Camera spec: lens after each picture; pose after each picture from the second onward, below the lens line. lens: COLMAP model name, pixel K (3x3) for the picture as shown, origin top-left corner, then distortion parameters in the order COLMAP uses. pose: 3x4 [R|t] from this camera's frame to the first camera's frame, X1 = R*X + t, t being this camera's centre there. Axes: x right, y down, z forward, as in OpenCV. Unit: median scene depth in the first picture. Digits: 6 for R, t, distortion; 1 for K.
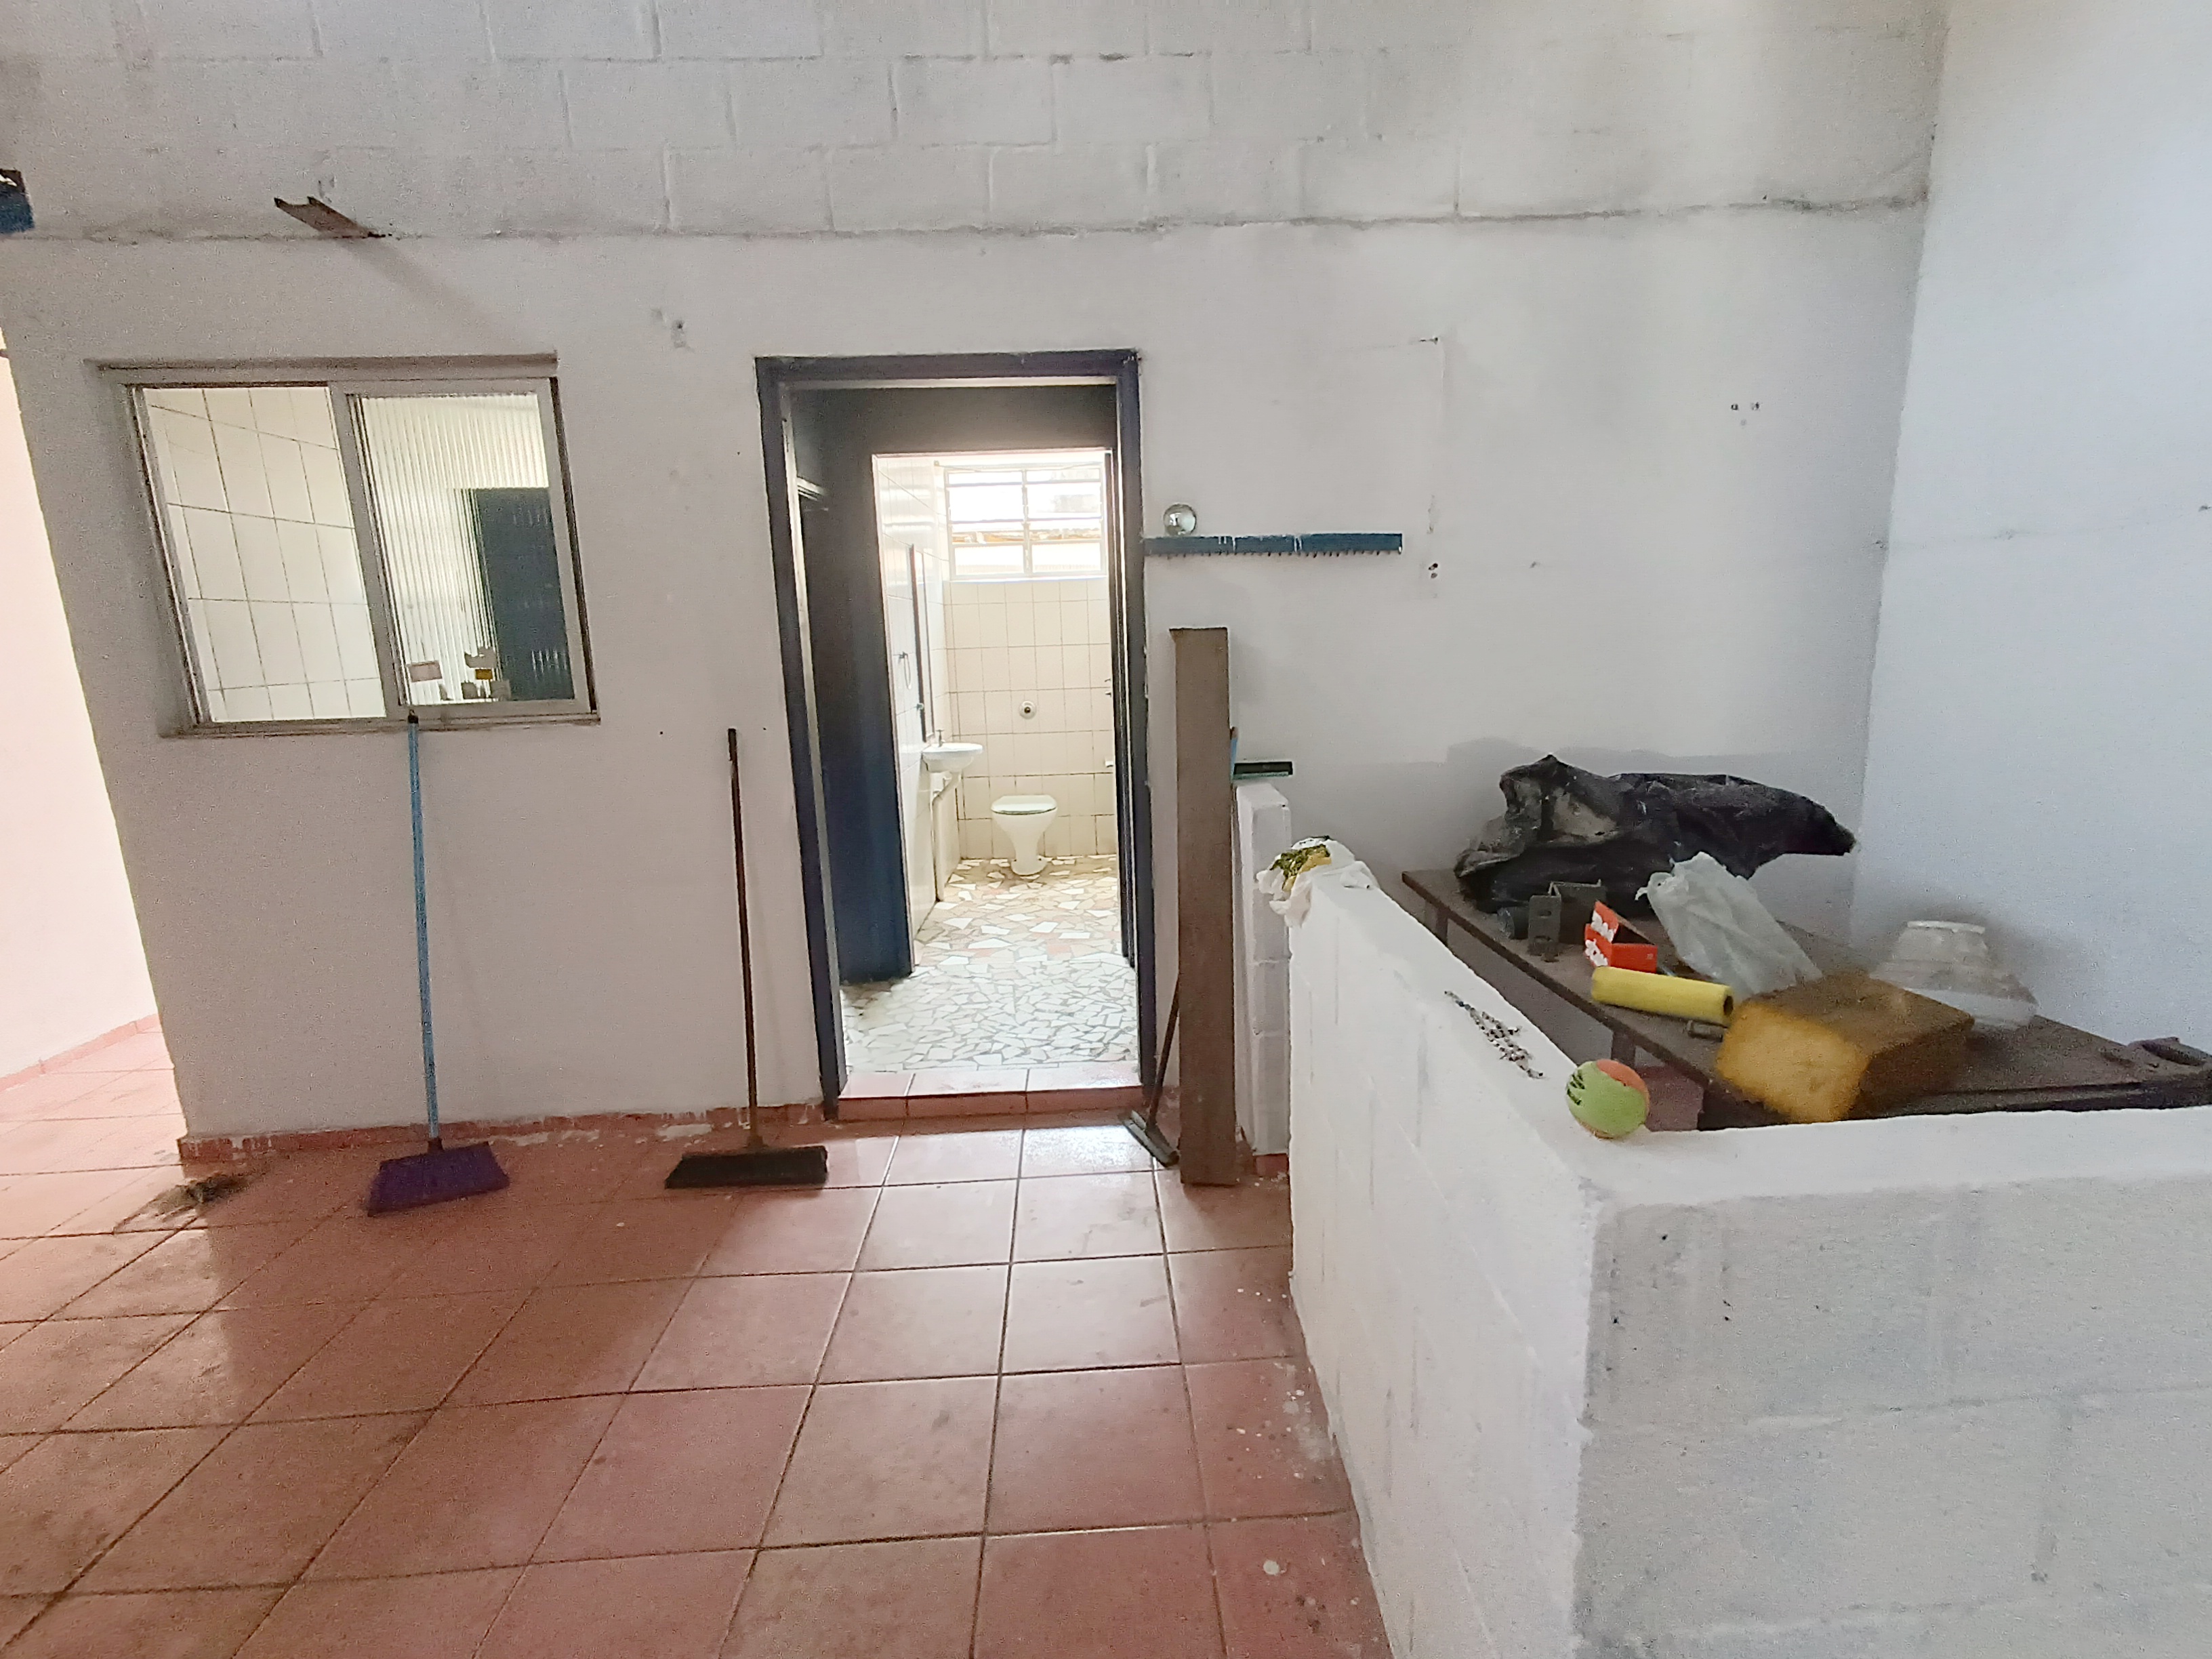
lens RADIAL K [[1026.6, 0, 1113.0], [0, 1026.6, 830.1], [0, 0, 1]] dist [-0.006374, 0.015345]
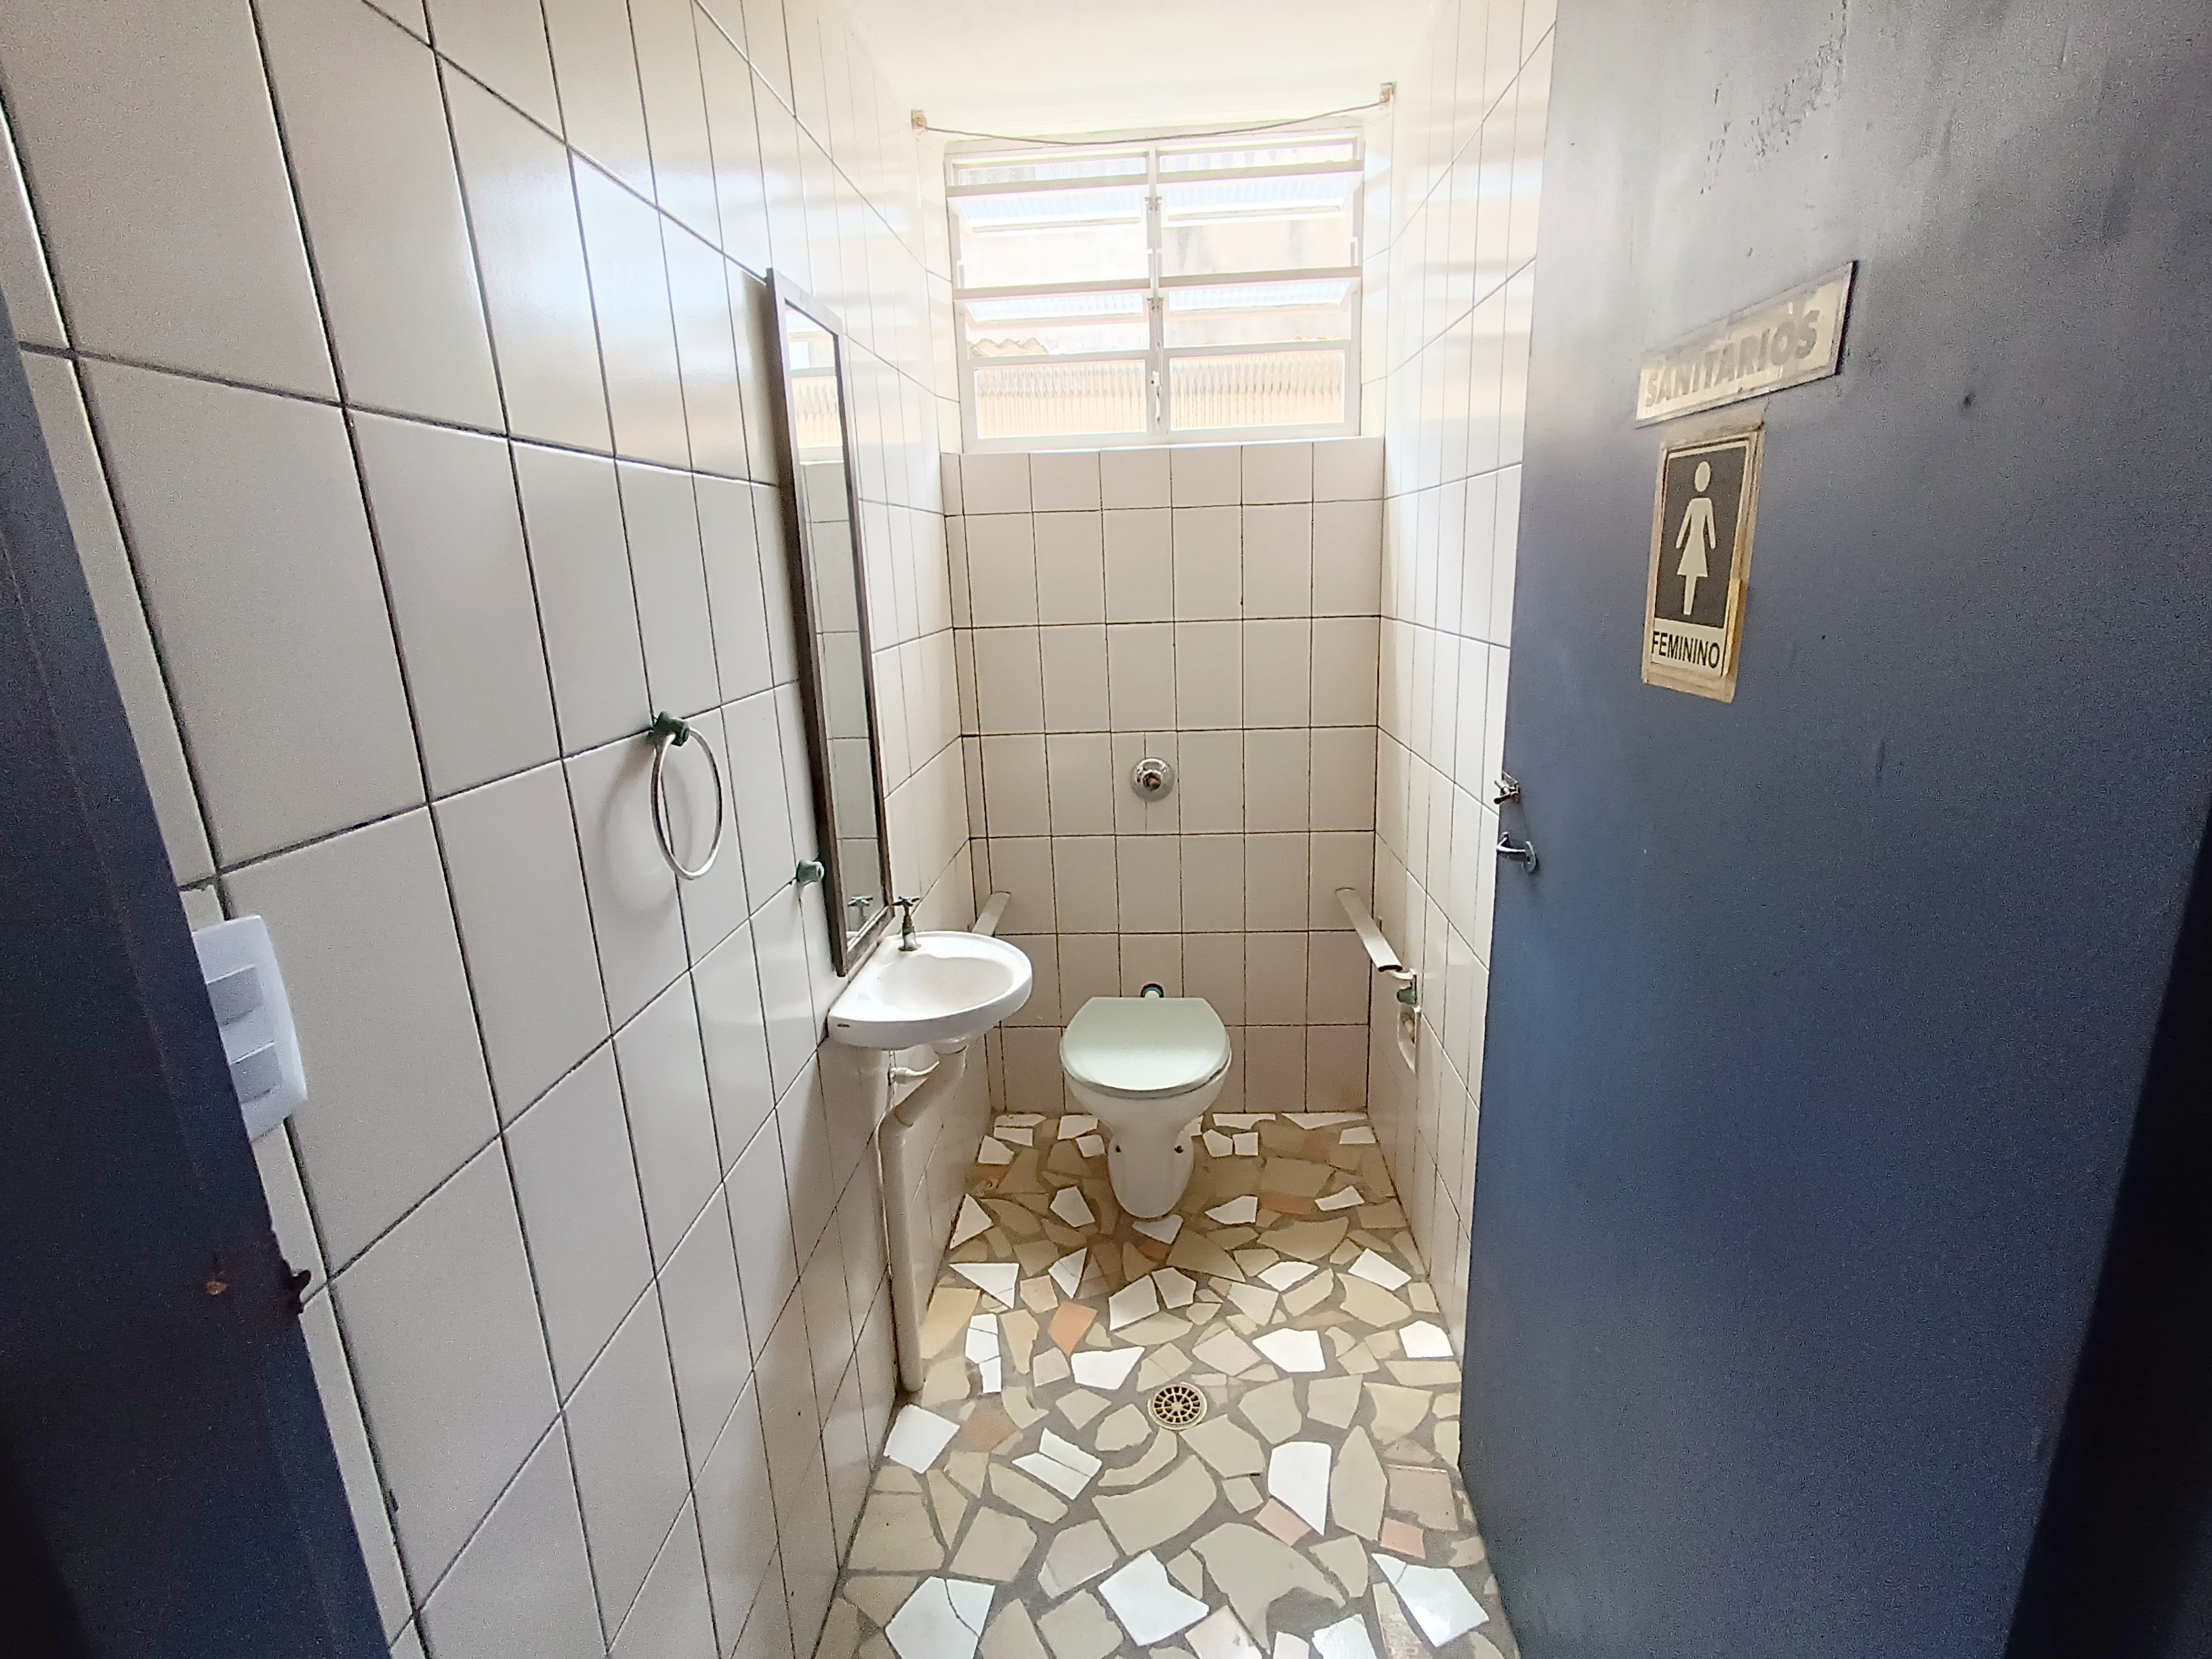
lens RADIAL K [[1026.6, 0, 1103.6], [0, 1026.6, 830.4], [0, 0, 1]] dist [-0.006374, 0.015345]
pose [[0.996830, 0.019279, -0.077193, -0.074276], [-0.015146, 0.998438, 0.053774, -0.126440], [0.078109, -0.052435, 0.995565, 0.619236]]
